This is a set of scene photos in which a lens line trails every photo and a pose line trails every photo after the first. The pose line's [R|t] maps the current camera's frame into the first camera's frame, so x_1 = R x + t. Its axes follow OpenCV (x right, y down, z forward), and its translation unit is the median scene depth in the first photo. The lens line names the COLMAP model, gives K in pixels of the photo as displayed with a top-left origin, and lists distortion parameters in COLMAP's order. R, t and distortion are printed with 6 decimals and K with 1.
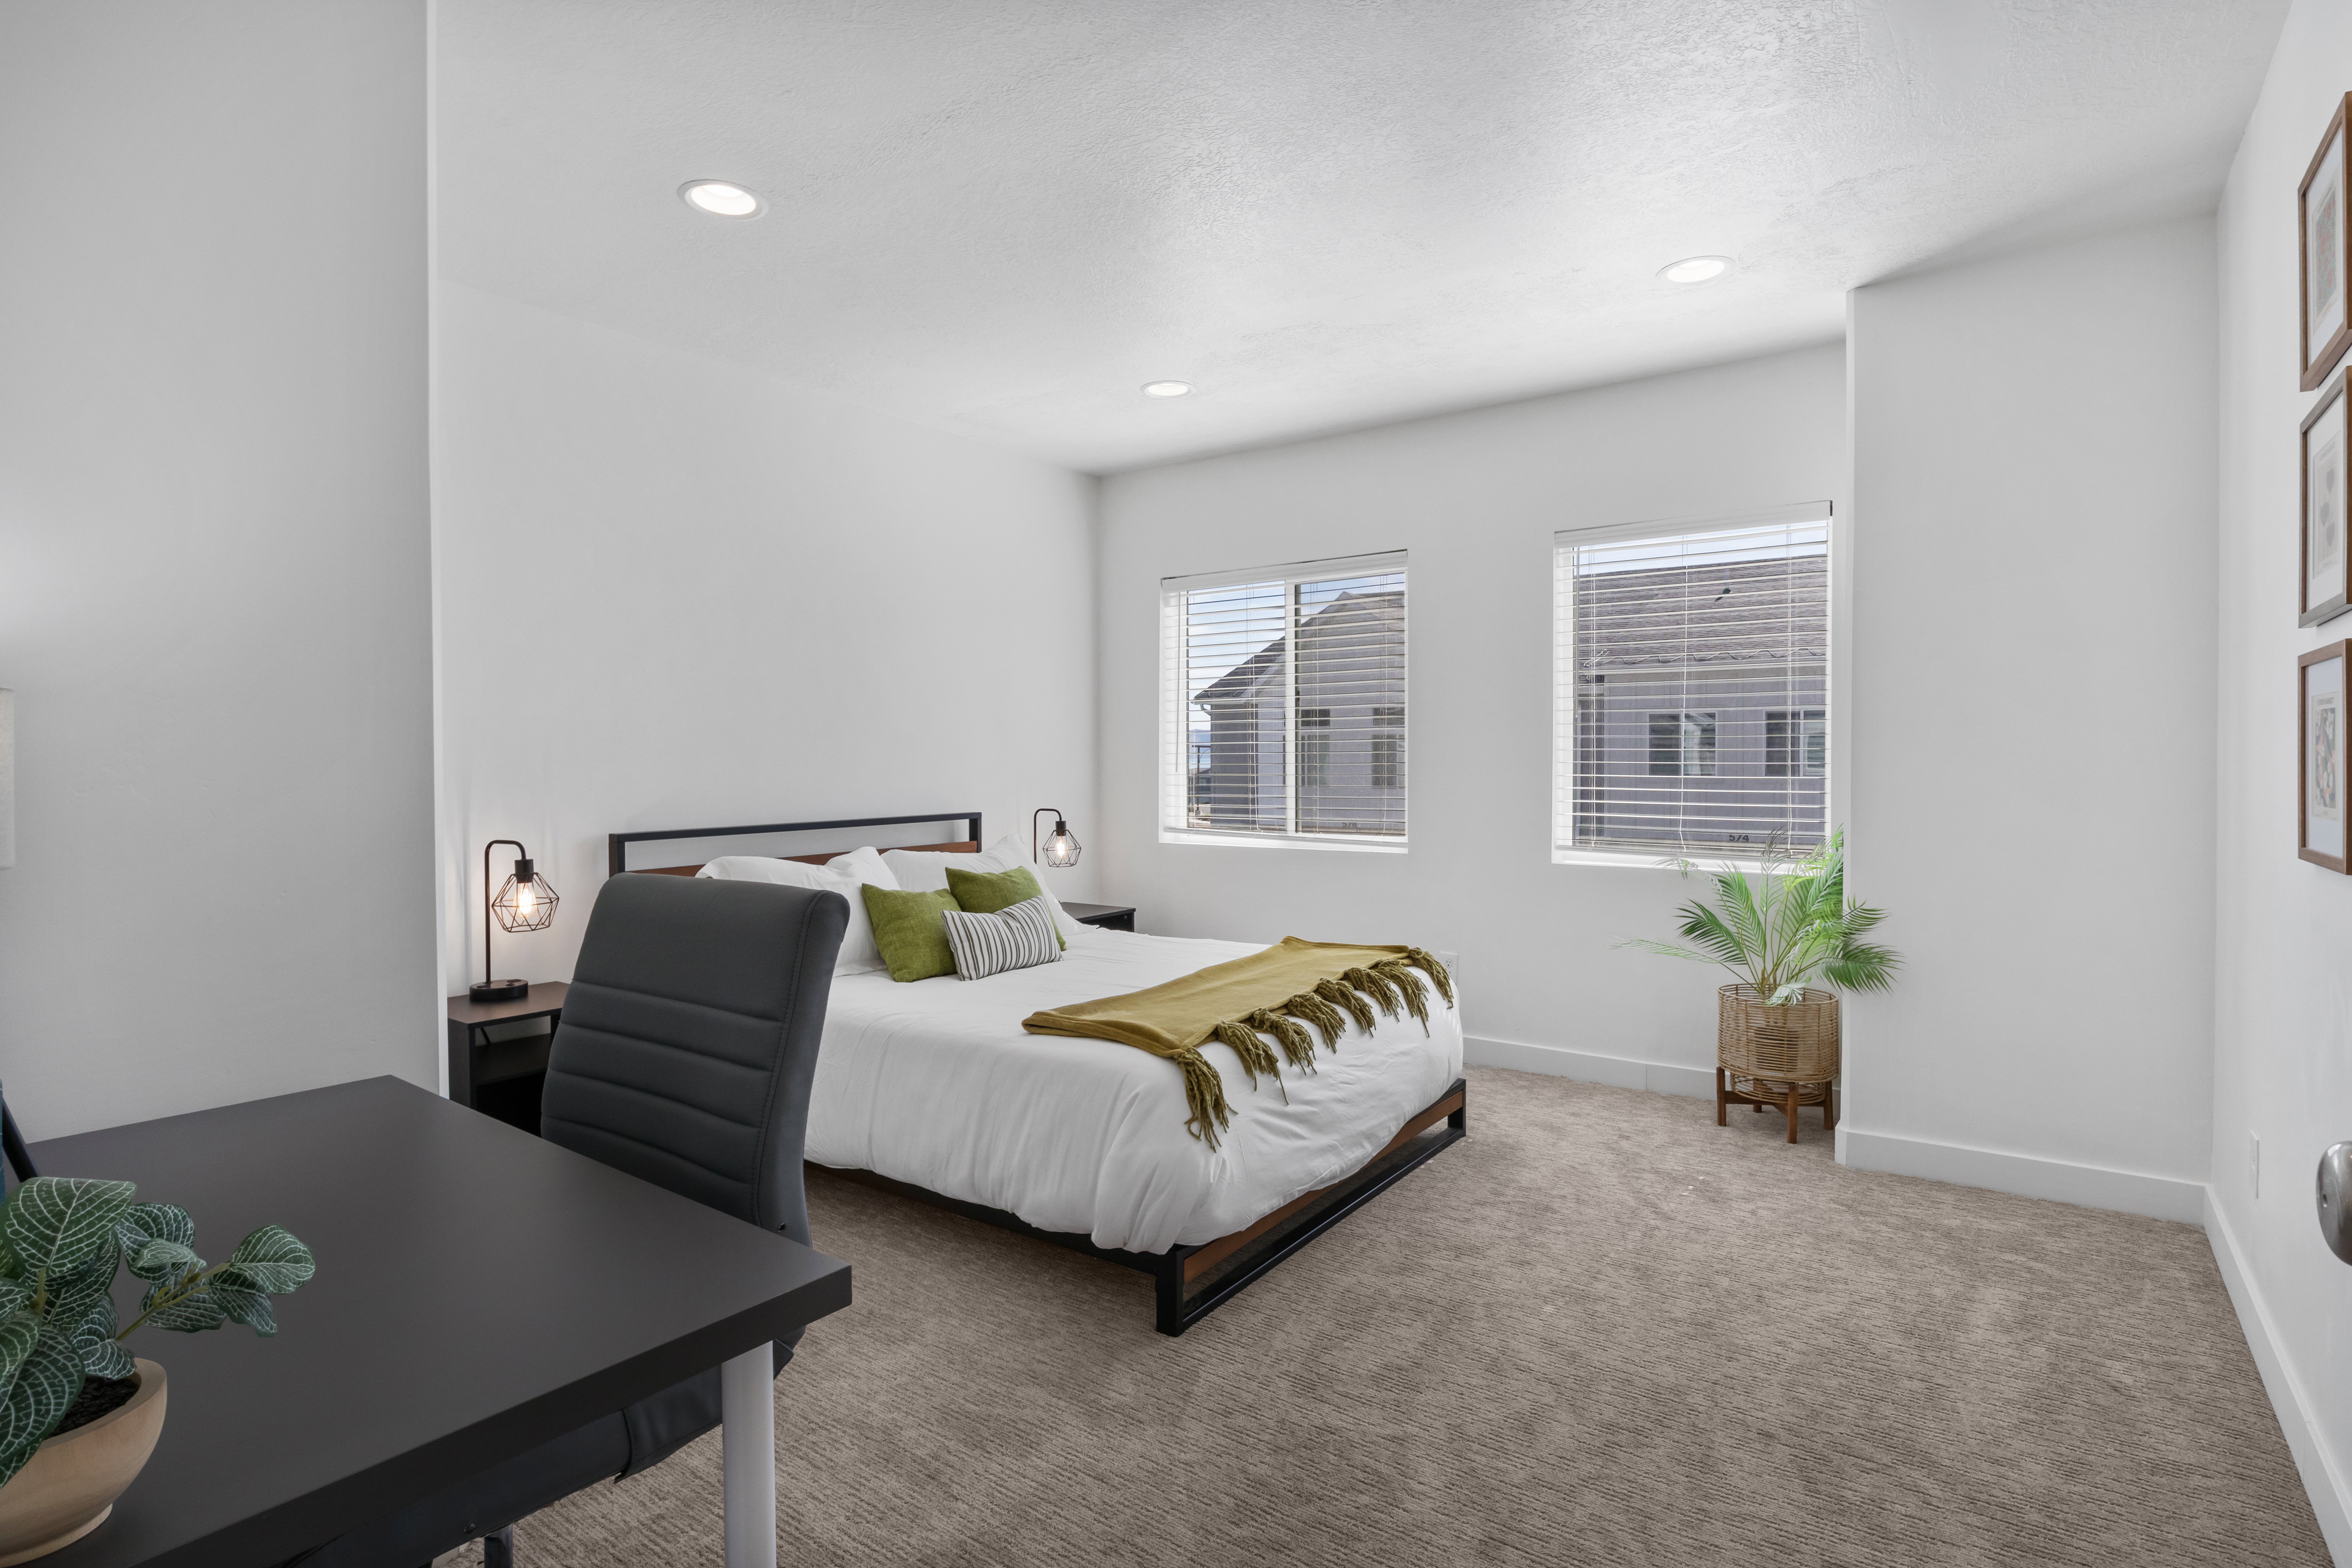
lens RADIAL K [[1181.2, 0, 1177.3], [0, 1181.2, 770.4], [0, 0, 1]] dist [-0.007448, -0.001188]
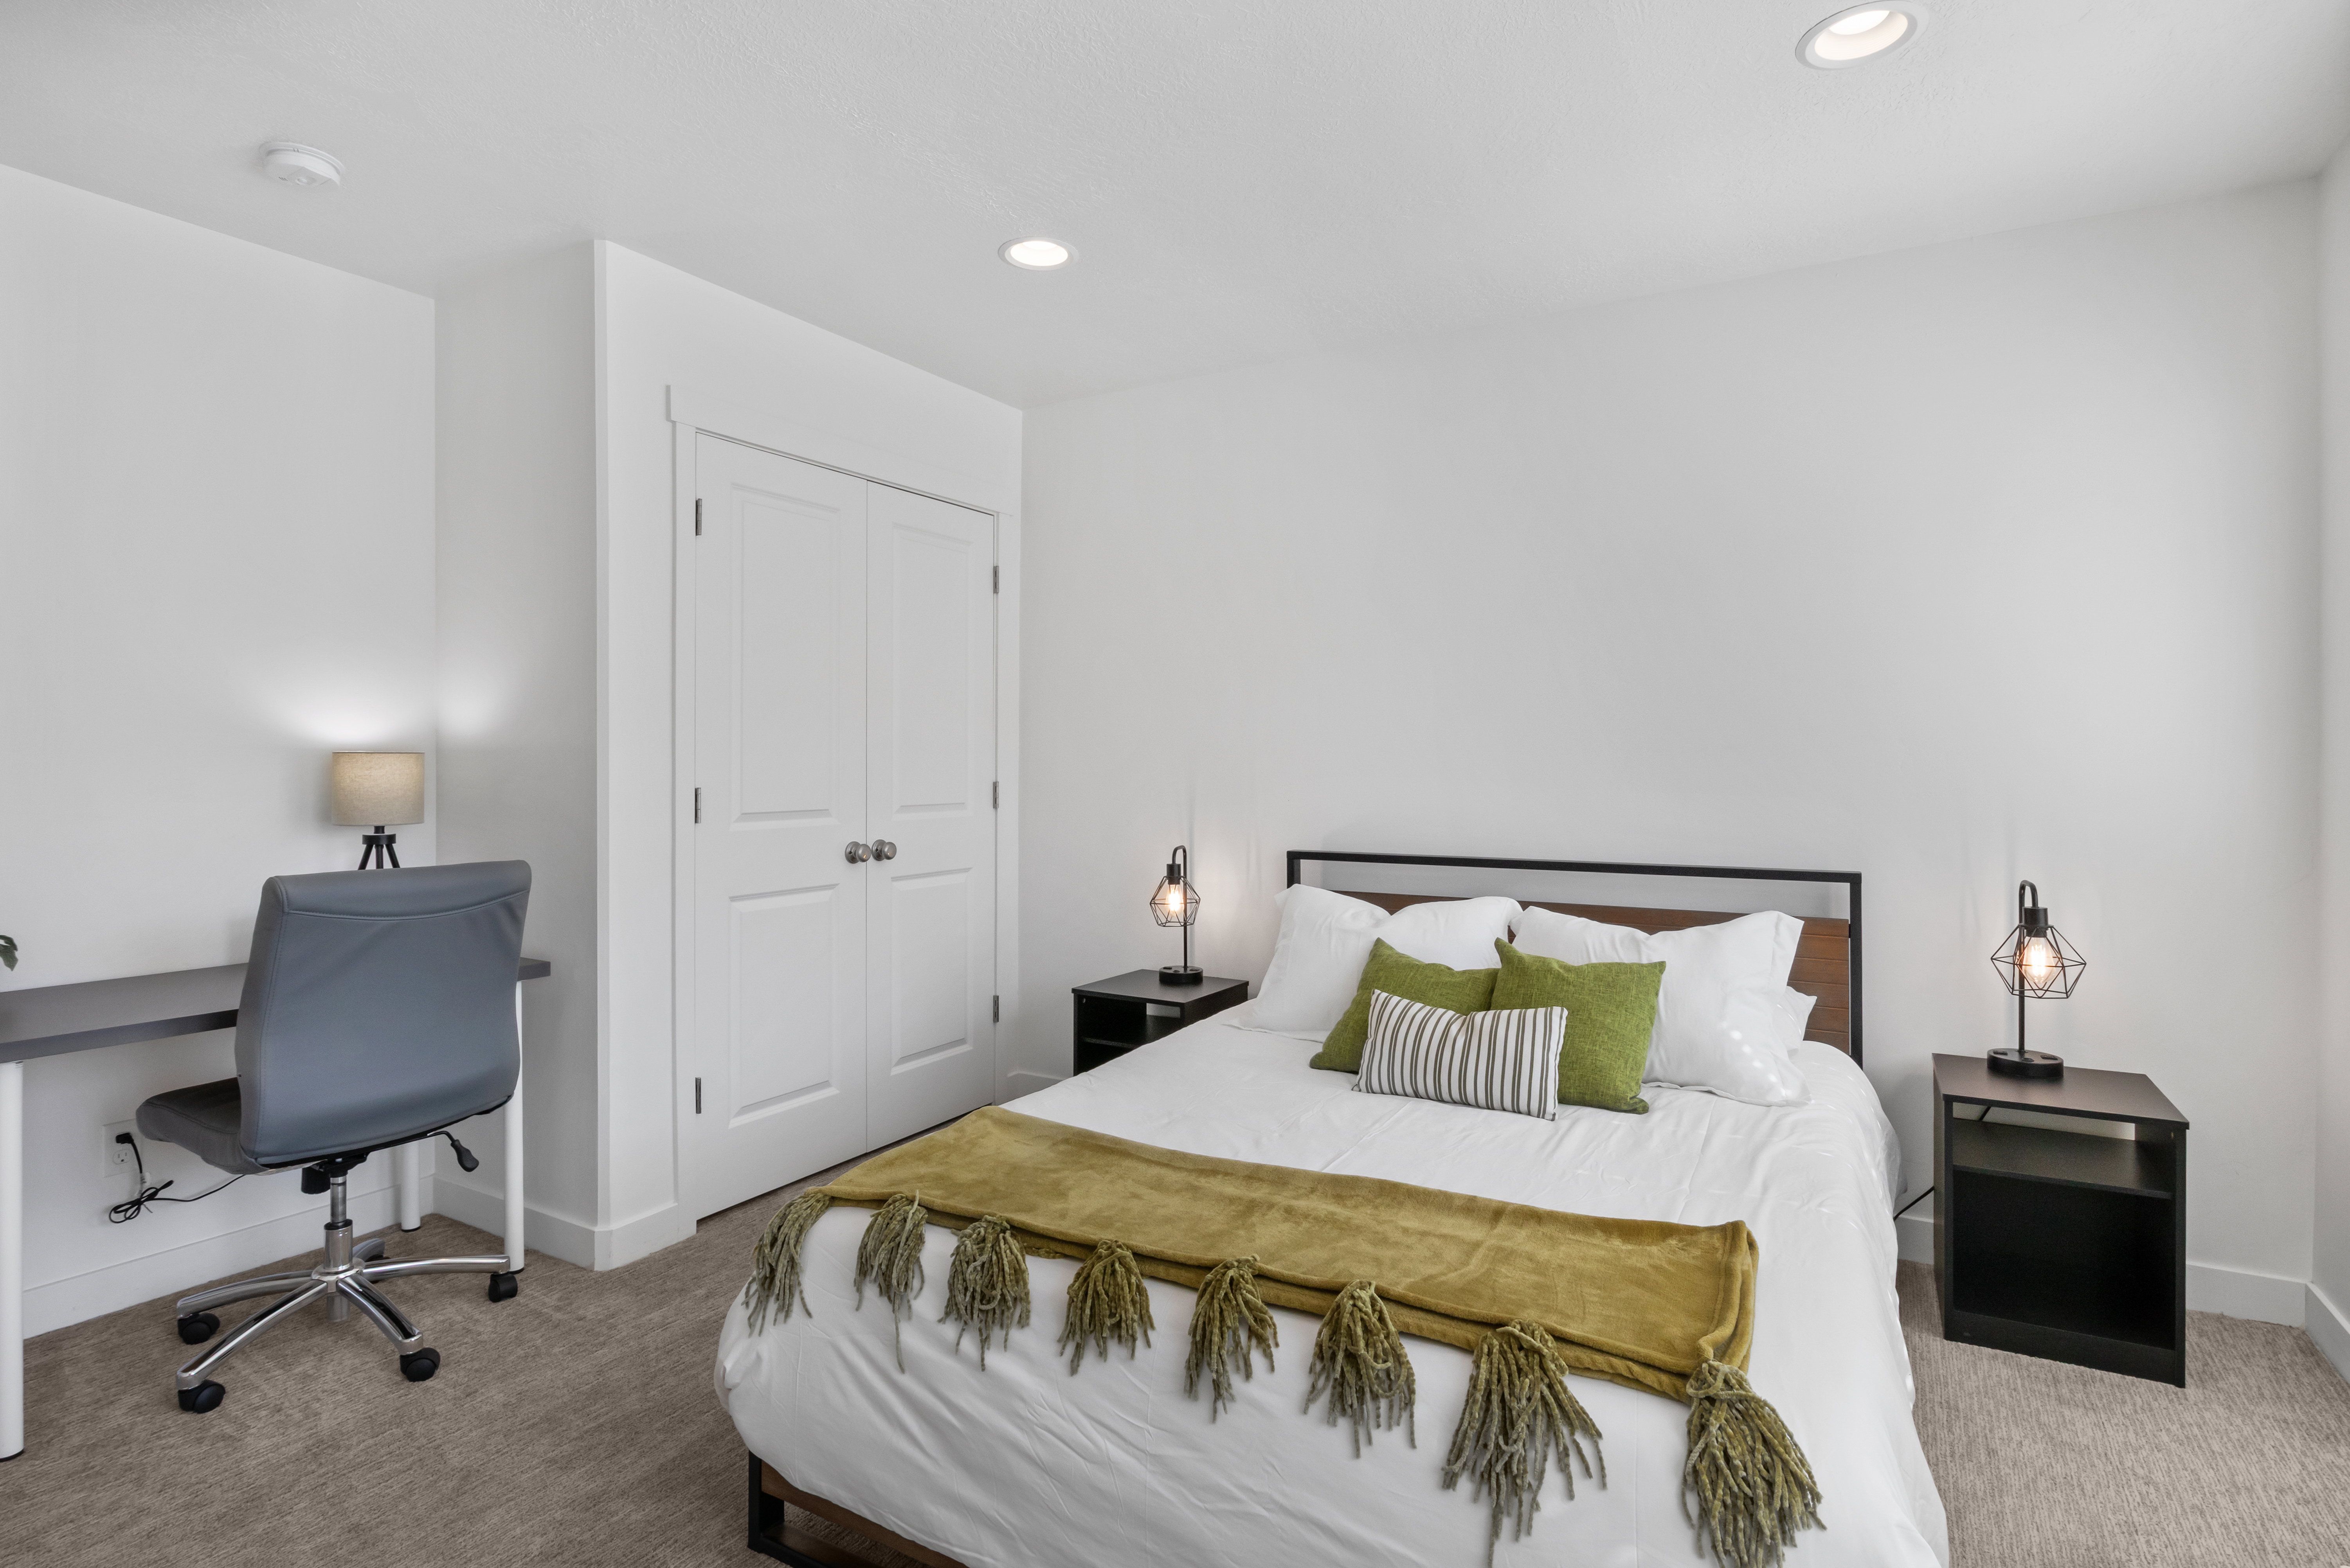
lens RADIAL K [[1180.1, 0, 1176.3], [0, 1180.1, 770.4], [0, 0, 1]] dist [-0.007448, -0.001188]
pose [[0.063106, -0.005353, -0.997992, 0.540153], [-0.018508, 0.999807, -0.006534, -0.006285], [0.997835, 0.018883, 0.062995, 0.875093]]
